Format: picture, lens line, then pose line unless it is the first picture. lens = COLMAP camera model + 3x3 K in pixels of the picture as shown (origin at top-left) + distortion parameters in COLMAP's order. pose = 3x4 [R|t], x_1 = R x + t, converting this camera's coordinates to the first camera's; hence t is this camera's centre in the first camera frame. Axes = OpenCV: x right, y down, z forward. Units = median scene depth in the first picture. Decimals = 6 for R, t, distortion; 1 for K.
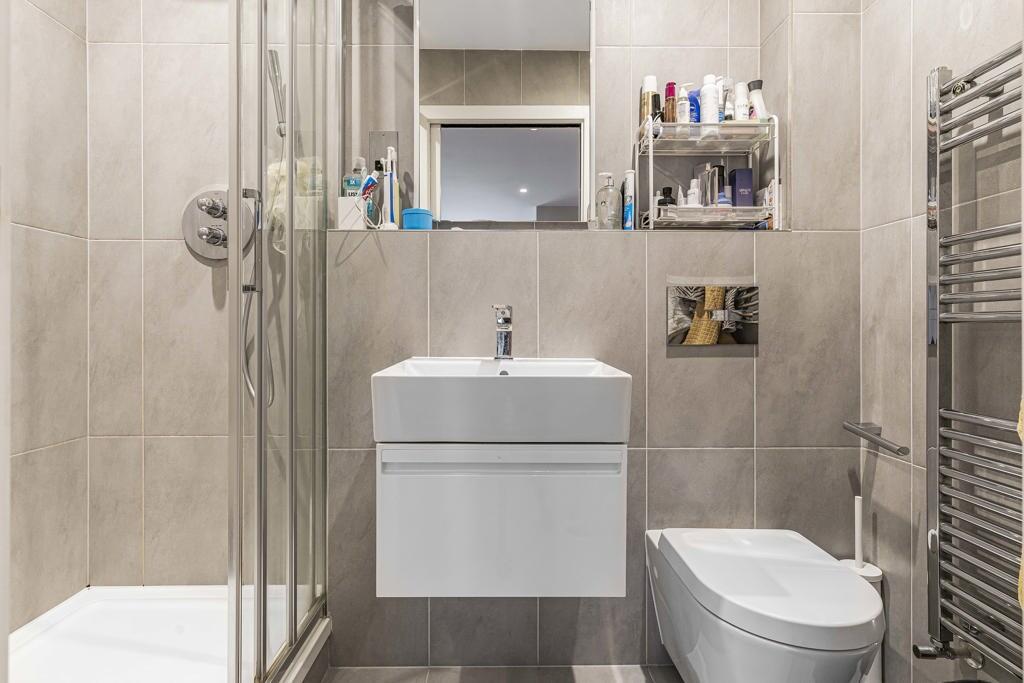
lens RADIAL K [[520.6, 0, 512.0], [0, 520.6, 341.5], [0, 0, 1]] dist [0.000518, -0.001101]
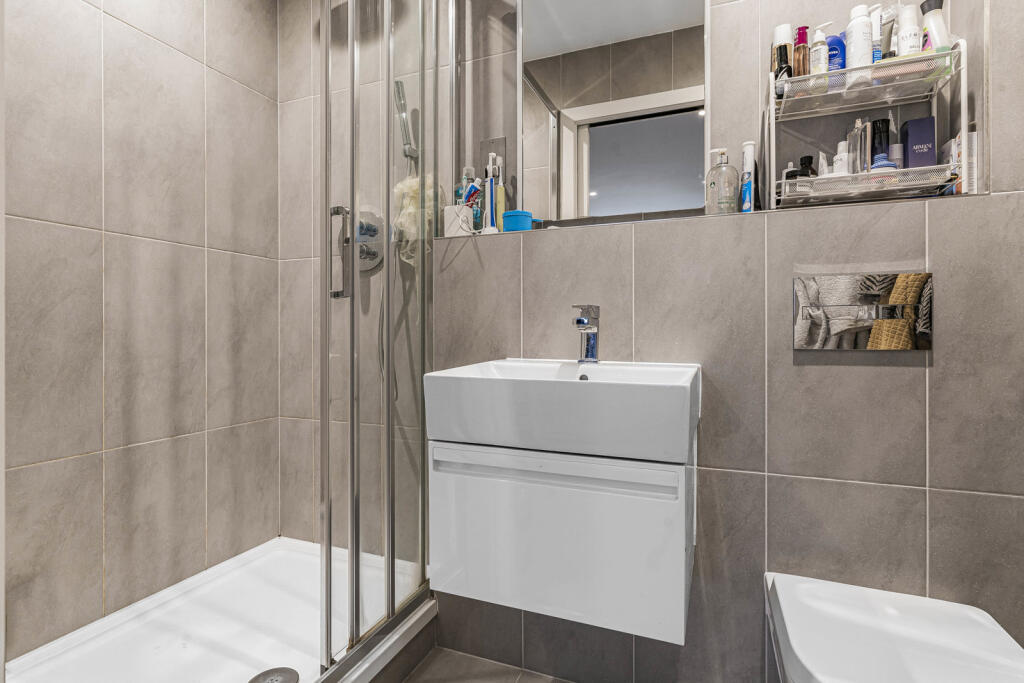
lens RADIAL K [[510.8, 0, 509.5], [0, 510.8, 343.3], [0, 0, 1]] dist [-0.003344, -0.000515]
pose [[0.921075, 0.007067, -0.389322, 0.195586], [-0.007473, 0.999972, 0.000472, 0.000172], [0.389314, 0.002475, 0.921102, 0.088463]]
